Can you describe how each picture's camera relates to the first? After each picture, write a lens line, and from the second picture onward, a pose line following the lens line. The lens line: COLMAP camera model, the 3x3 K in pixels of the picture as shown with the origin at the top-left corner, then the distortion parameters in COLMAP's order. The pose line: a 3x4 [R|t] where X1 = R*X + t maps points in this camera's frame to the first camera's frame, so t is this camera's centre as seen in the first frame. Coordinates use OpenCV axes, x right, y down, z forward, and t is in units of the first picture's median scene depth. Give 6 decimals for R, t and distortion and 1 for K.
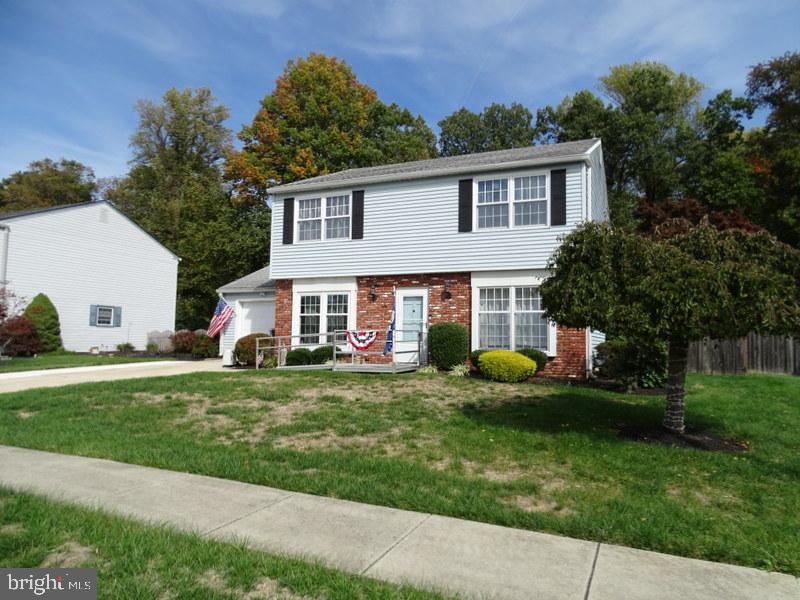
lens RADIAL K [[591.9, 0, 400.0], [0, 591.9, 300.0], [0, 0, 1]] dist [-0.006339, -0.005487]
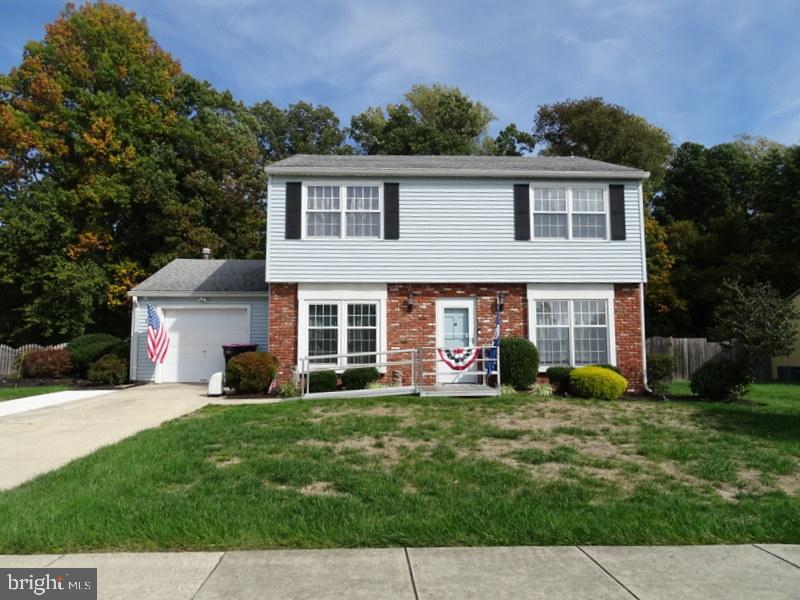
lens RADIAL K [[613.5, 0, 400.0], [0, 613.5, 300.0], [0, 0, 1]] dist [0.004909, 0.004525]
pose [[0.894596, 0.024358, 0.446212, -0.449392], [-0.018244, 0.999672, -0.017993, 0.000013], [-0.446504, 0.007956, 0.894747, 0.202803]]
